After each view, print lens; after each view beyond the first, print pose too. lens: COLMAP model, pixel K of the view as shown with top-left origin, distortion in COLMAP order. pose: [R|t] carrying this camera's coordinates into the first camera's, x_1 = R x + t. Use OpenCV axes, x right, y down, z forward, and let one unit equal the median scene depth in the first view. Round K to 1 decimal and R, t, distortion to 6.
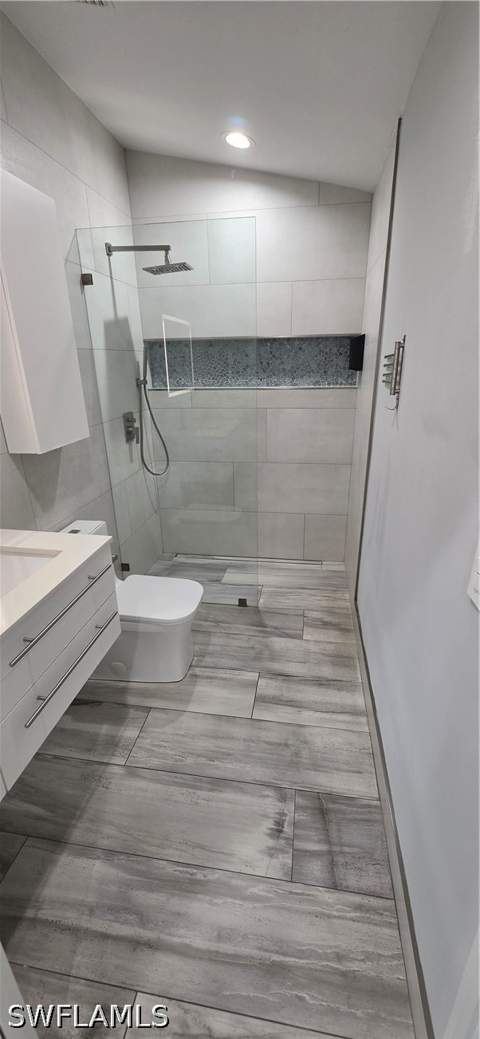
lens RADIAL K [[422.6, 0, 244.4], [0, 422.6, 518.5], [0, 0, 1]] dist [-0.002438, 0.001041]
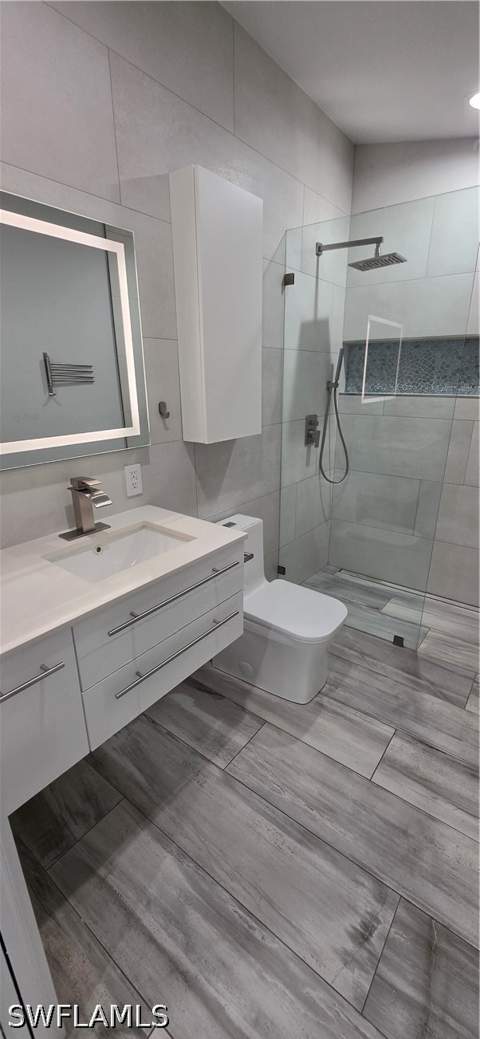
lens RADIAL K [[422.6, 0, 240.1], [0, 422.6, 516.8], [0, 0, 1]] dist [-0.002438, 0.001041]
pose [[0.879897, 0.166337, -0.445100, 0.071977], [-0.179800, 0.983628, 0.012150, -0.002649], [0.439834, 0.069338, 0.895398, 0.098430]]
